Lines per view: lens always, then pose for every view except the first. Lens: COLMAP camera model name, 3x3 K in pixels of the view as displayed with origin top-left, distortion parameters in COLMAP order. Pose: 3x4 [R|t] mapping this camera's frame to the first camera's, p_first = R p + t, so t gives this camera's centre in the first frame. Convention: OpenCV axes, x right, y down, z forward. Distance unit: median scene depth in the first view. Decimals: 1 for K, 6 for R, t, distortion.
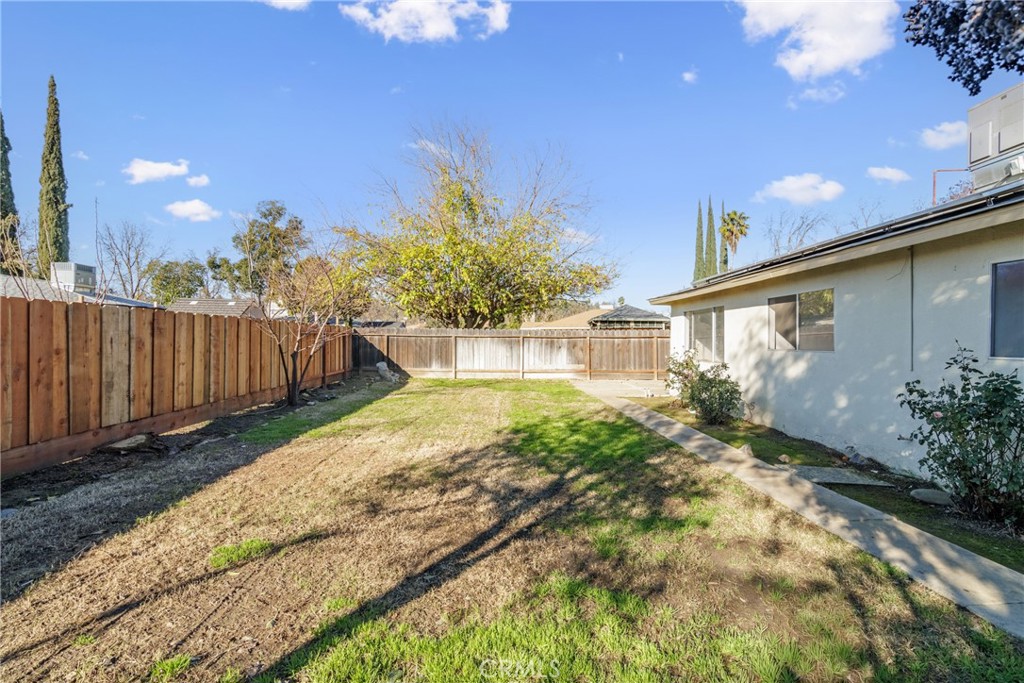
lens RADIAL K [[523.2, 0, 507.9], [0, 523.2, 340.7], [0, 0, 1]] dist [0.003667, -0.005862]
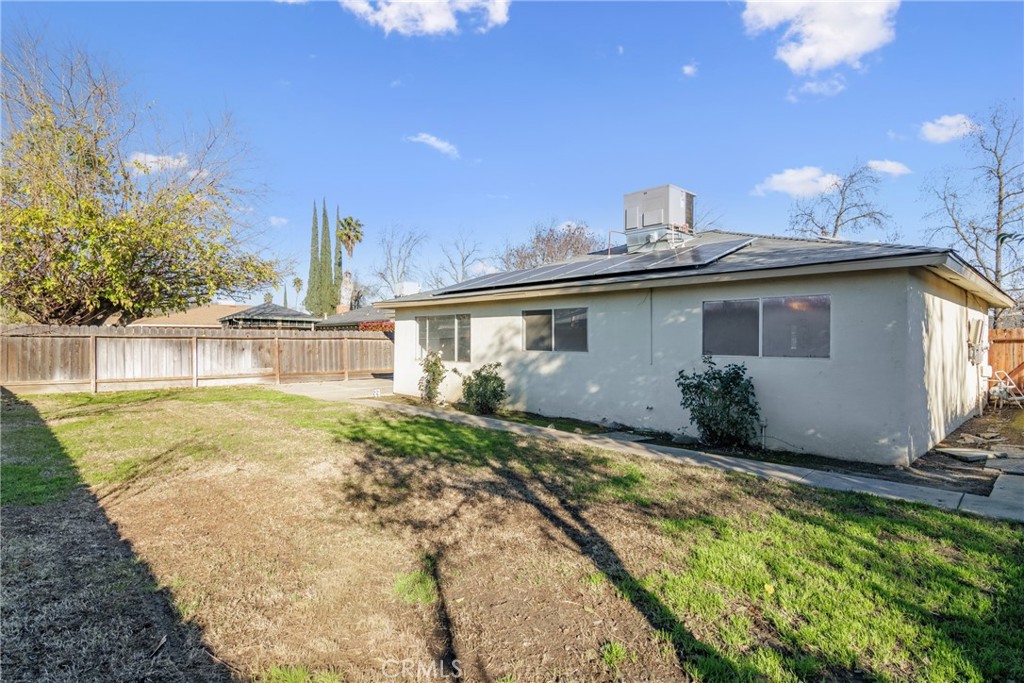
lens RADIAL K [[523.2, 0, 504.9], [0, 523.2, 346.5], [0, 0, 1]] dist [0.003667, -0.005862]
pose [[0.737667, -0.006074, 0.675138, -0.252811], [-0.003333, 0.999915, 0.012637, -0.007246], [-0.675157, -0.011572, 0.737584, 0.055472]]
